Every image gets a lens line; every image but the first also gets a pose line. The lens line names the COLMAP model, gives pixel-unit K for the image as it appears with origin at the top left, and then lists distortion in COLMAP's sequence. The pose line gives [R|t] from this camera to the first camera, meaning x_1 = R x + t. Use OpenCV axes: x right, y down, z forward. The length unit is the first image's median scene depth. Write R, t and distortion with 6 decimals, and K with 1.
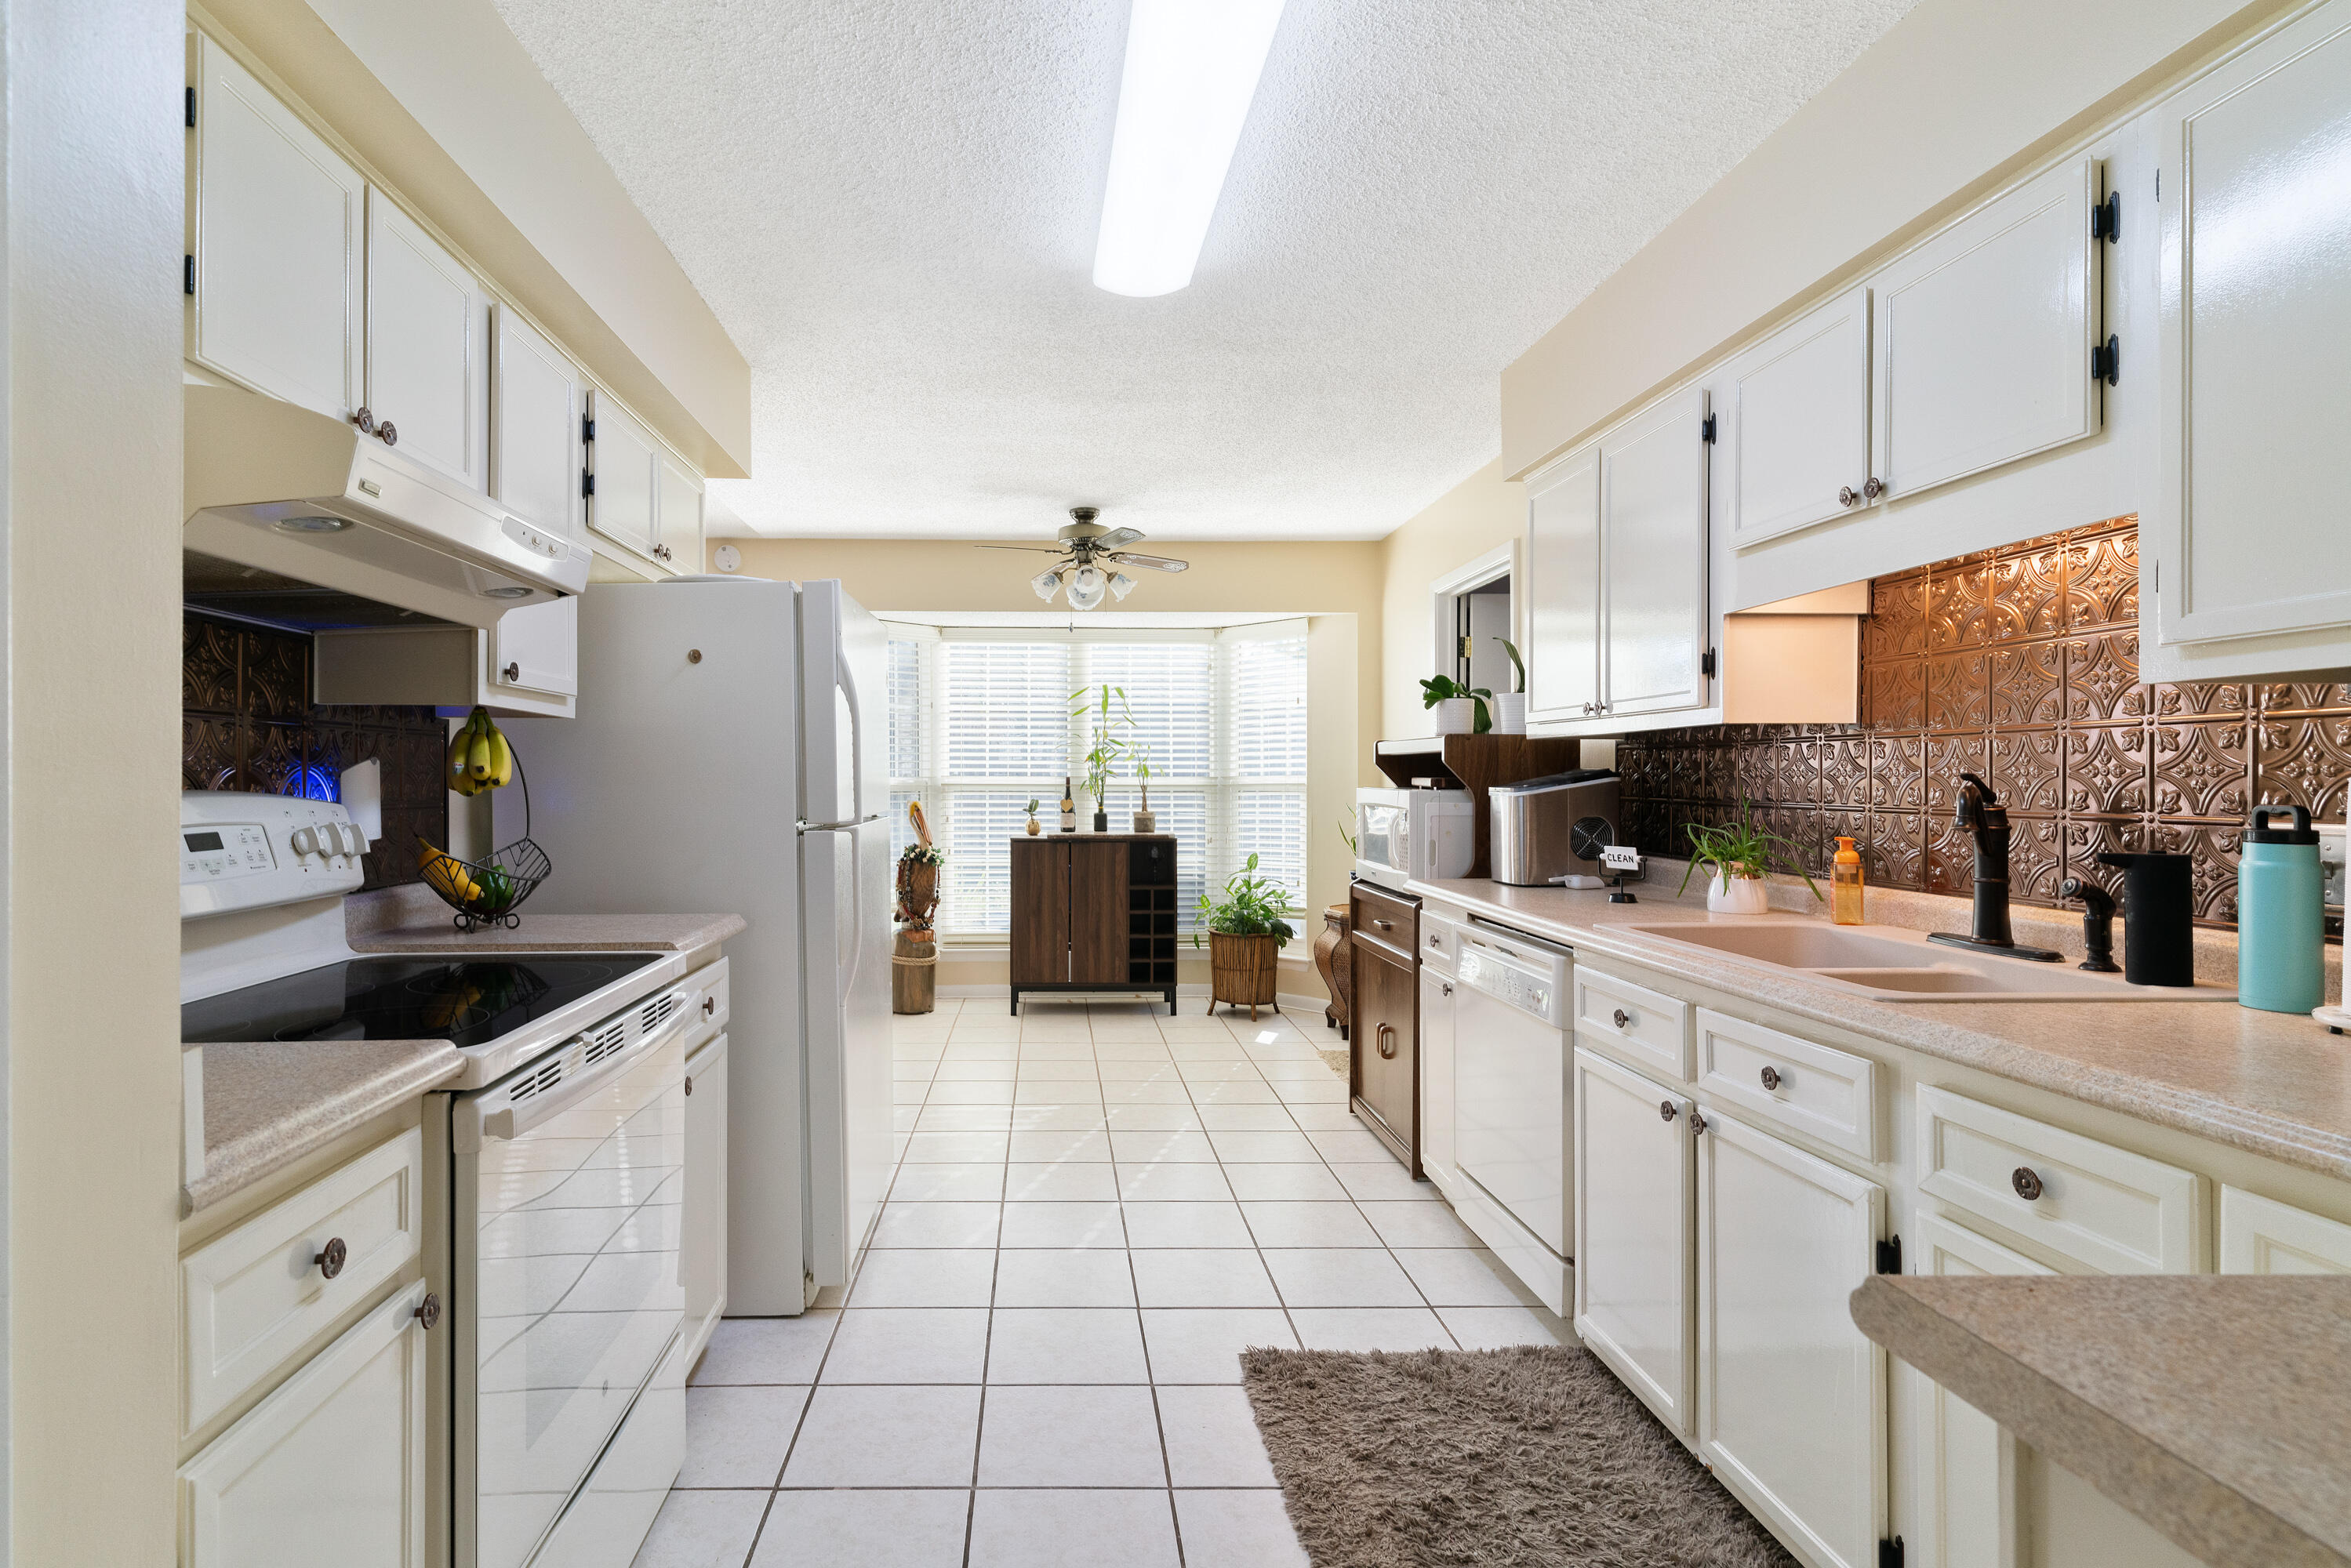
lens RADIAL K [[1141.3, 0, 1176.7], [0, 1141.3, 784.0], [0, 0, 1]] dist [0.001798, -0.000481]
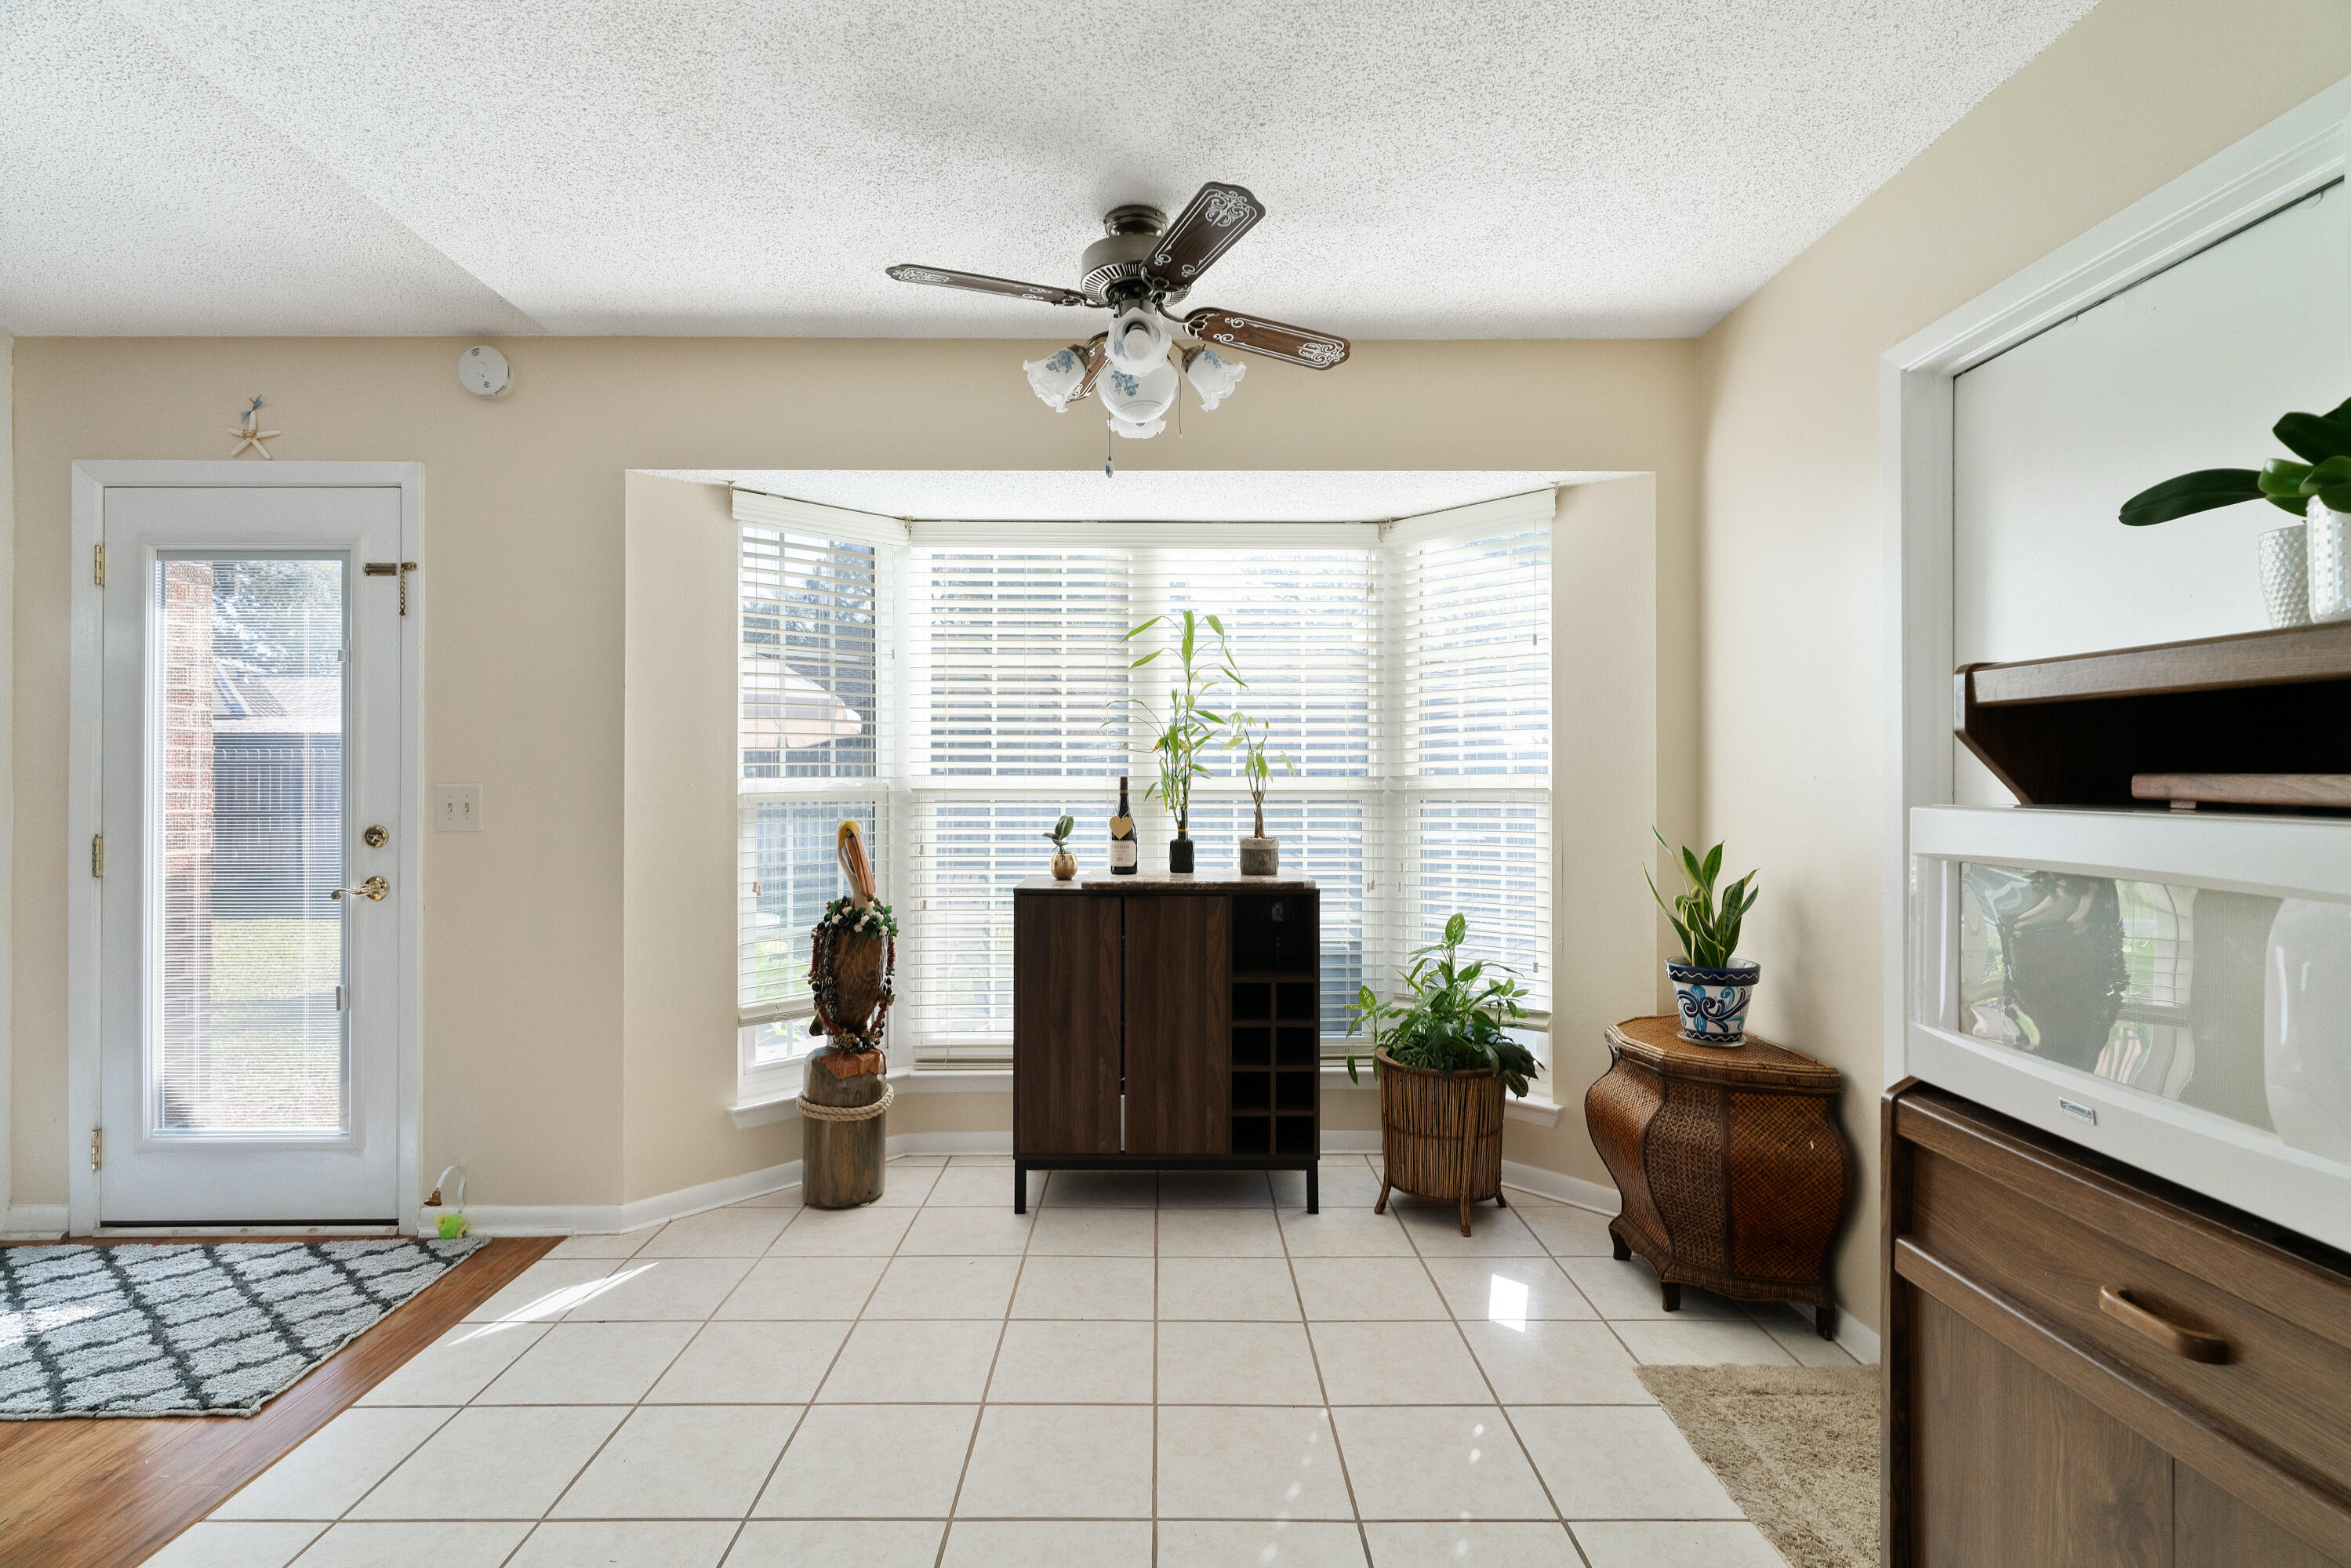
lens RADIAL K [[1141.3, 0, 1182.1], [0, 1141.3, 787.6], [0, 0, 1]] dist [0.001798, -0.000481]
pose [[0.995611, 0.000056, -0.093585, -0.013950], [0.000125, 0.999998, 0.001932, -0.001855], [0.093585, -0.001935, 0.995609, 0.451085]]
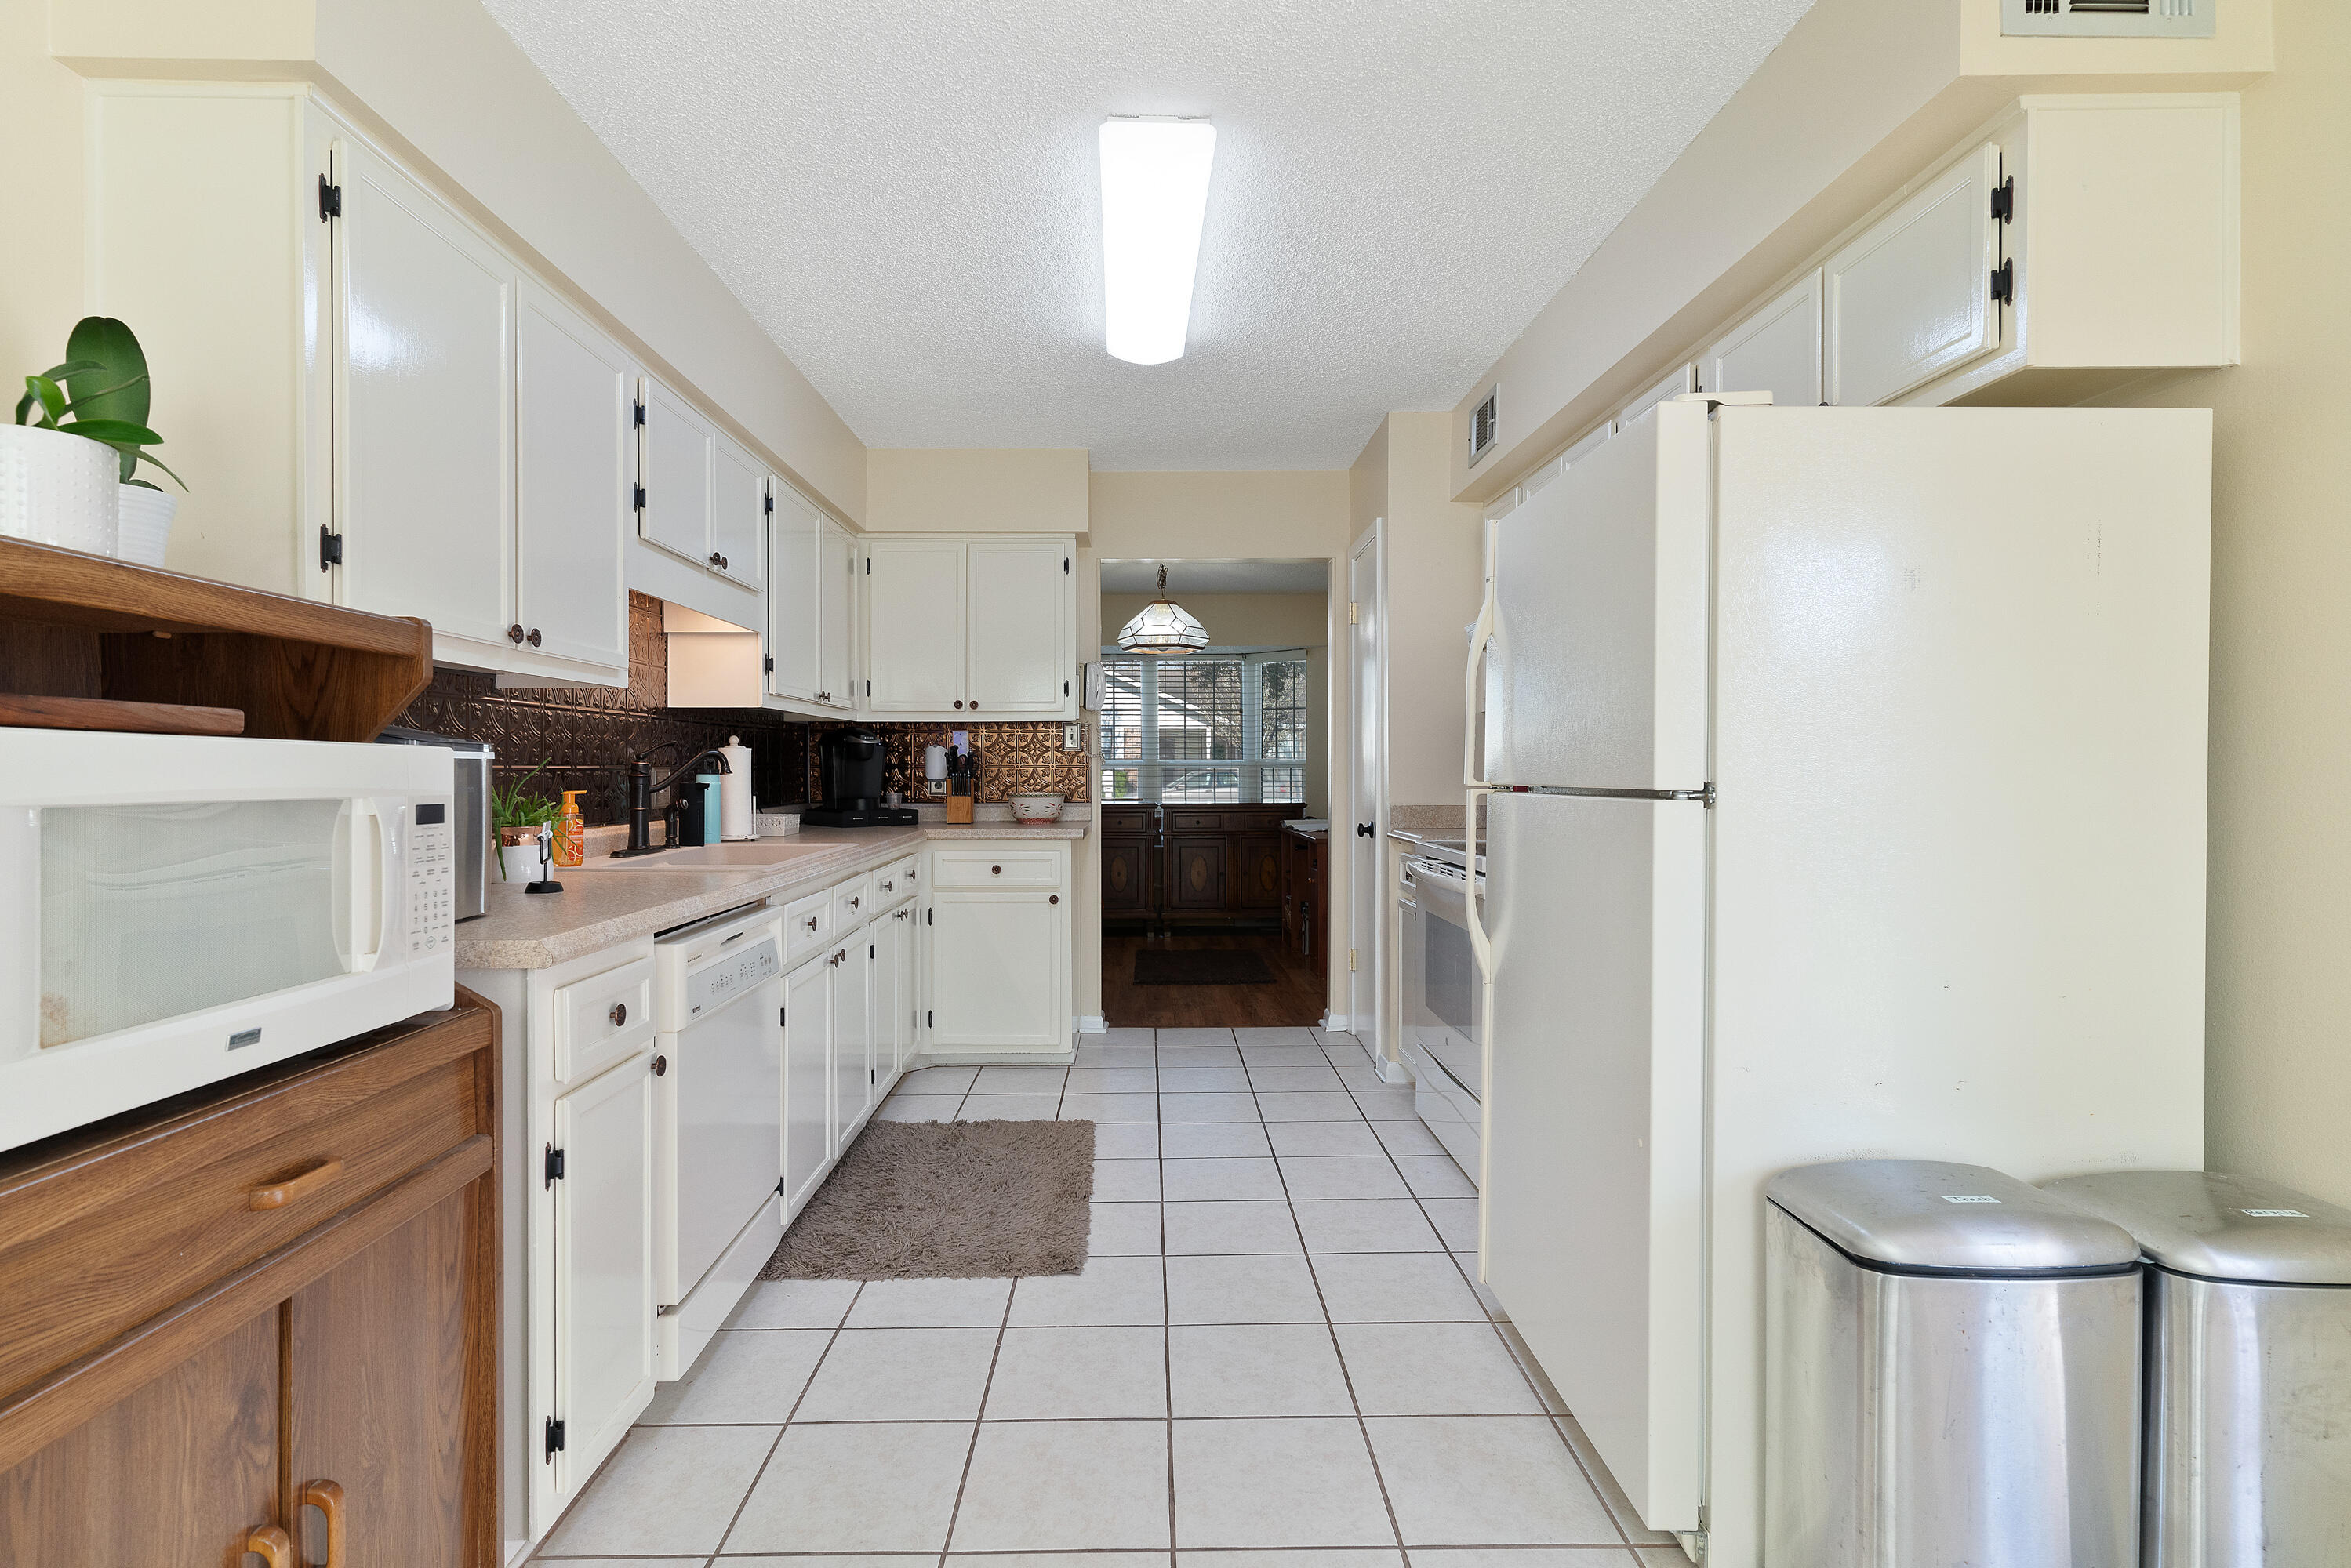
lens RADIAL K [[1141.3, 0, 1125.9], [0, 1141.3, 778.4], [0, 0, 1]] dist [0.001798, -0.000481]
pose [[-0.993613, -0.005496, 0.112711, -0.042342], [-0.004227, 0.999925, 0.011498, 0.006437], [-0.112766, 0.010949, -0.993561, 0.823363]]
